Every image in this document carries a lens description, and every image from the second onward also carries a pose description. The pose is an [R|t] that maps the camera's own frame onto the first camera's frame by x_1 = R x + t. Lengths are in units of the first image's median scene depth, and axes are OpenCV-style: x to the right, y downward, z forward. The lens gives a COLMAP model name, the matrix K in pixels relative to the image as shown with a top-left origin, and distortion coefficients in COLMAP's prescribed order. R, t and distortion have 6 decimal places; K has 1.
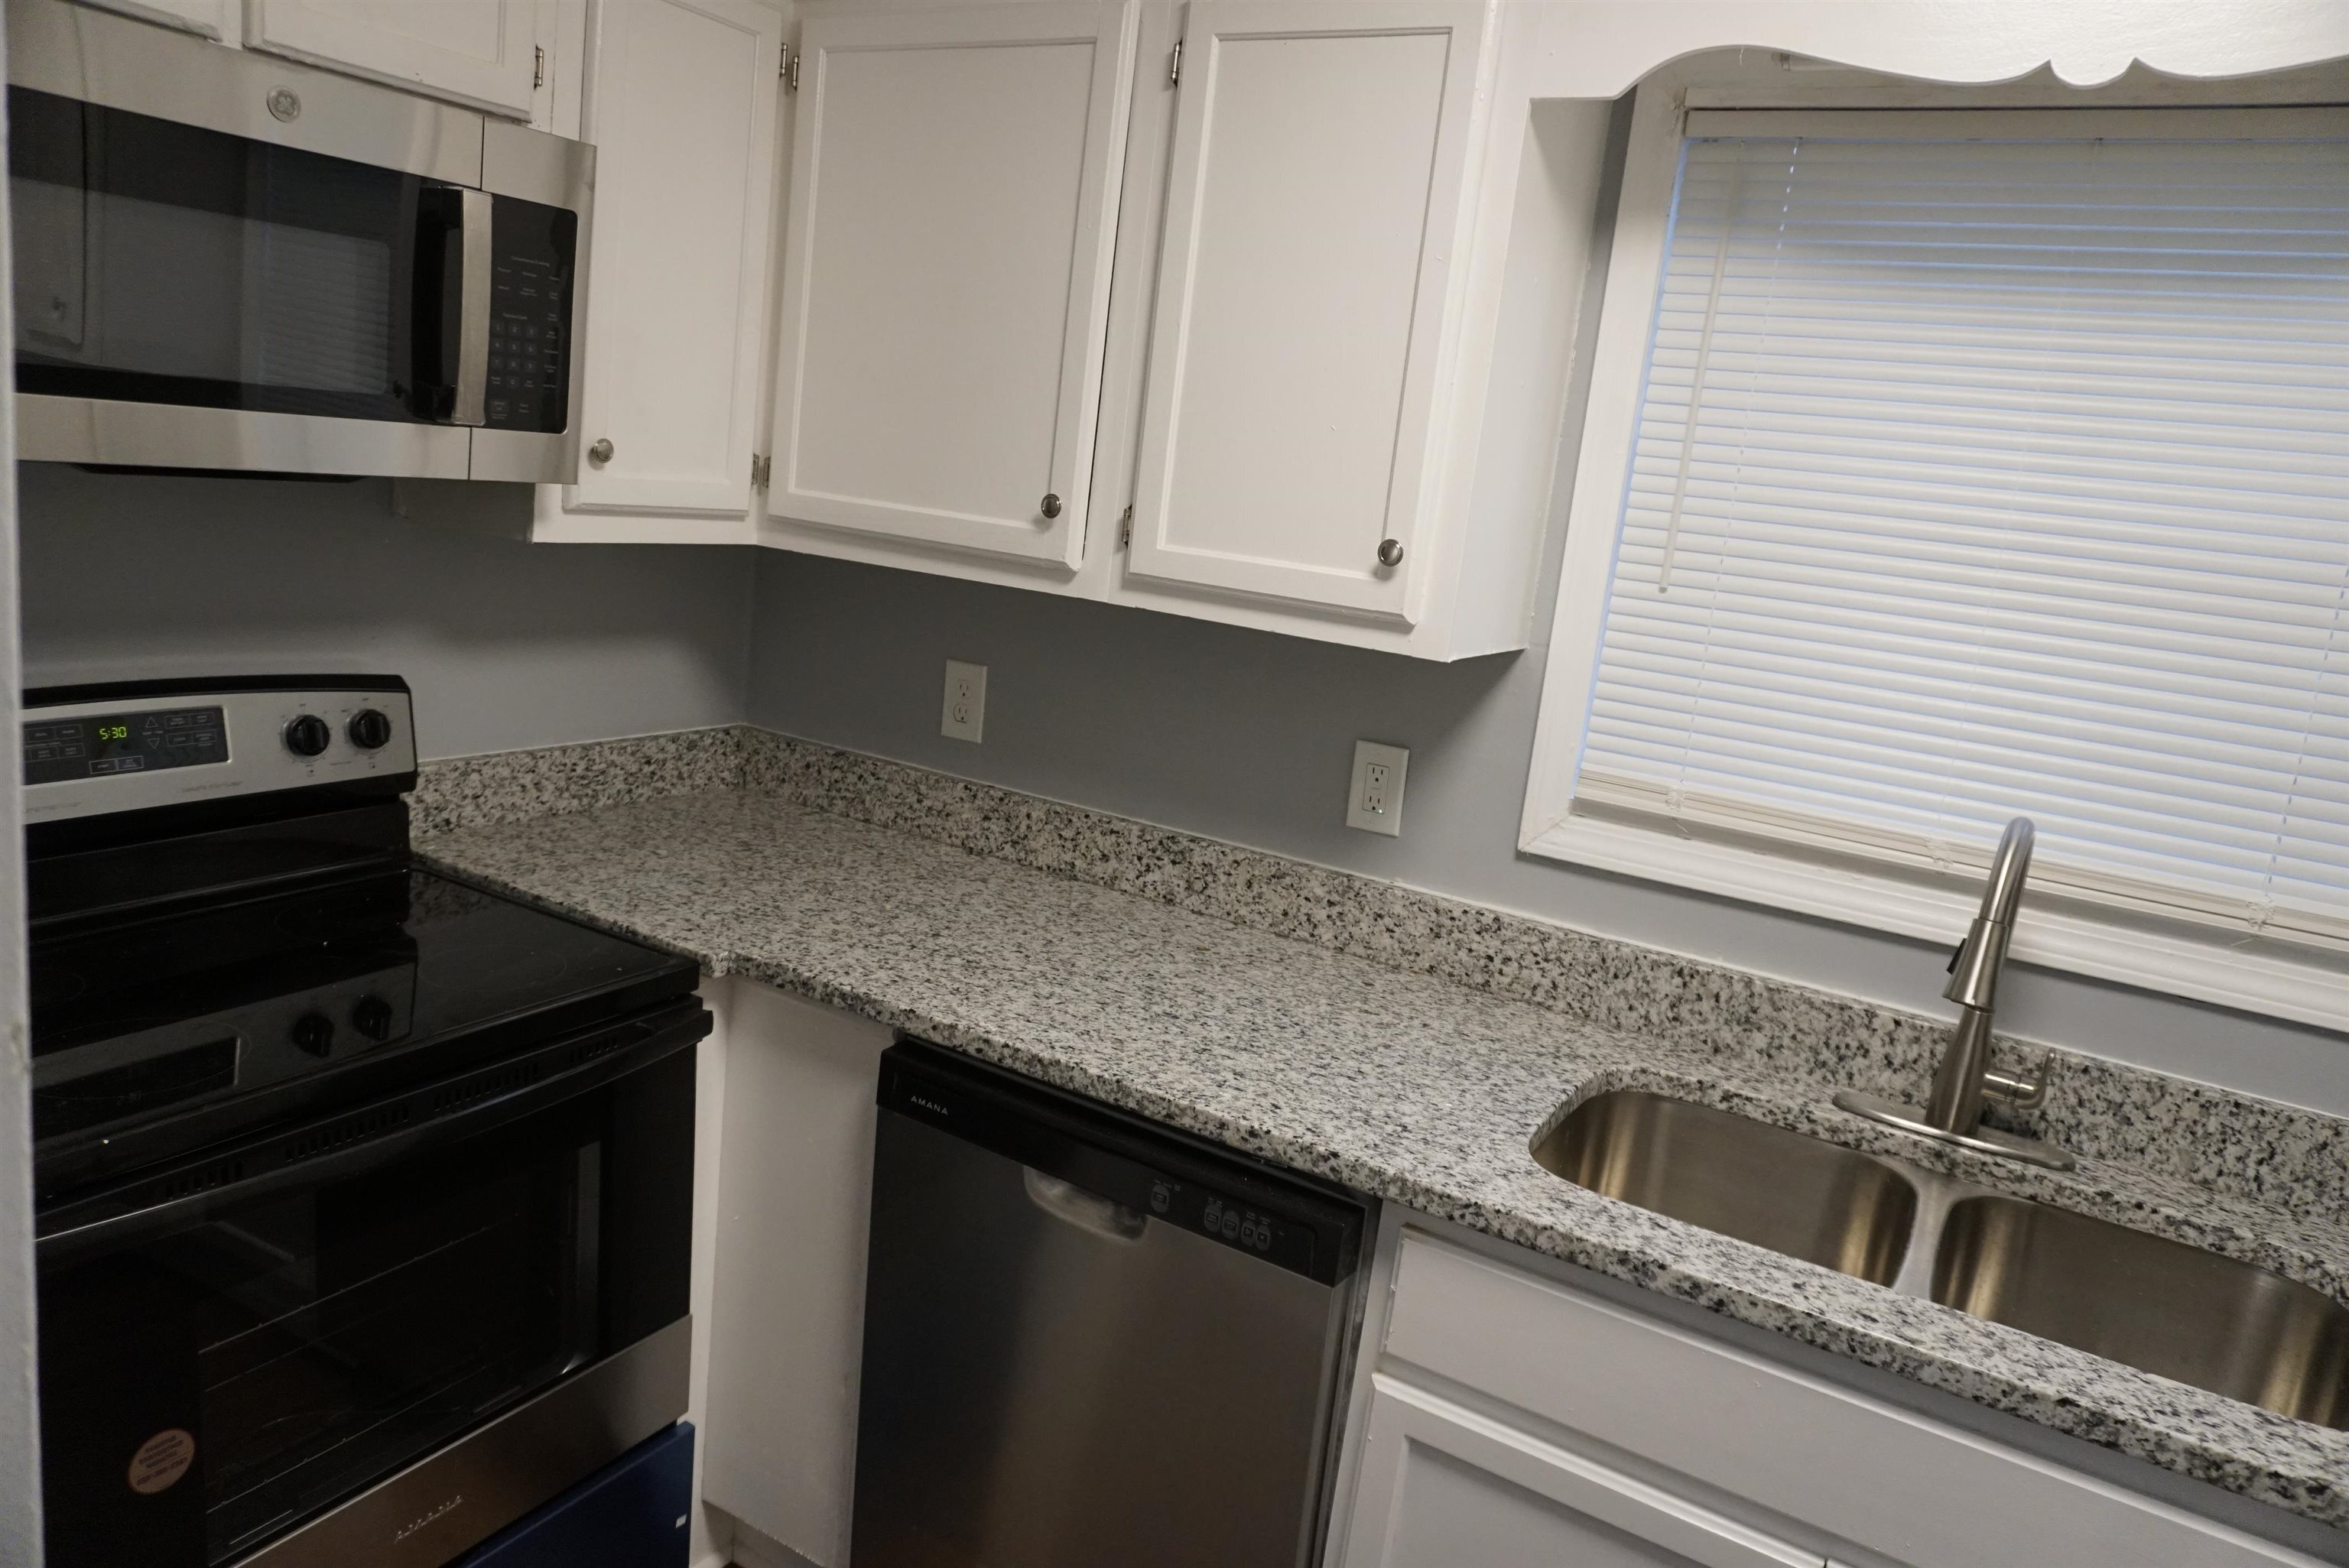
lens RADIAL K [[1581.7, 0, 1168.8], [0, 1581.7, 779.3], [0, 0, 1]] dist [-0.046708, 0.040772]
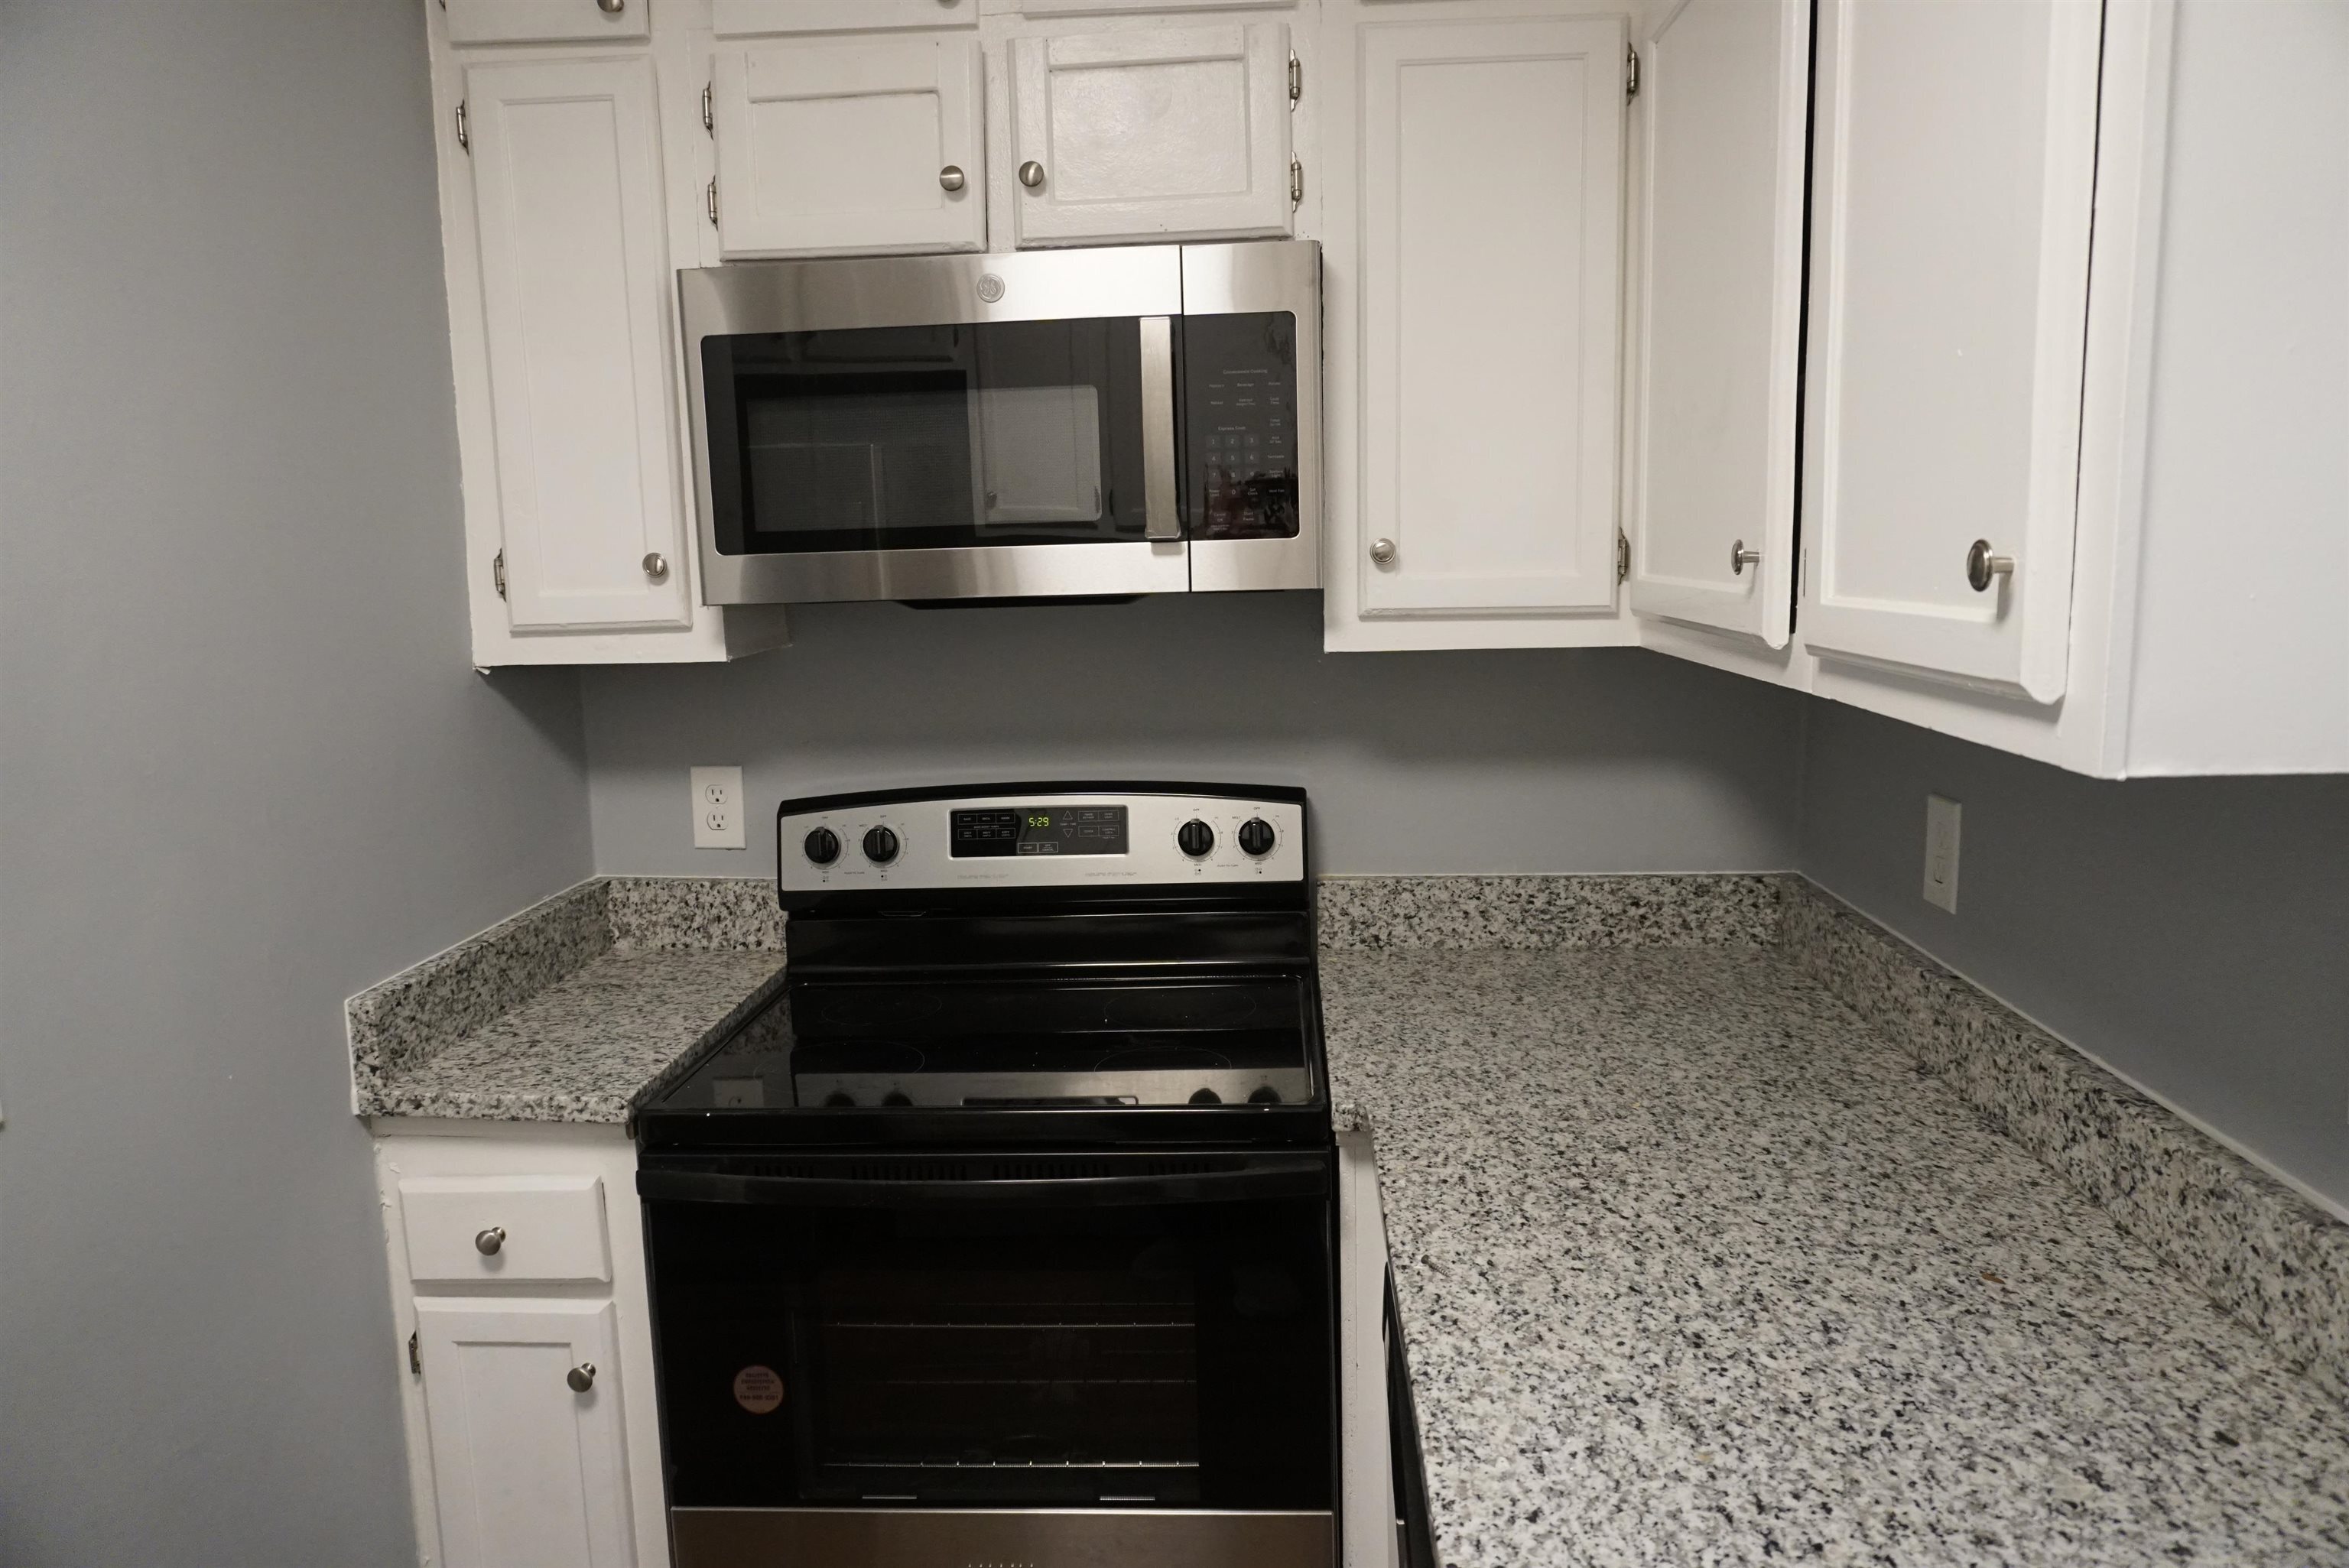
lens RADIAL K [[1571.4, 0, 1160.5], [0, 1571.4, 780.4], [0, 0, 1]] dist [-0.052019, 0.040383]
pose [[0.445542, 0.013565, -0.895158, 0.442612], [-0.106782, 0.993553, -0.038091, -0.023842], [0.888870, 0.112558, 0.444118, 0.500521]]
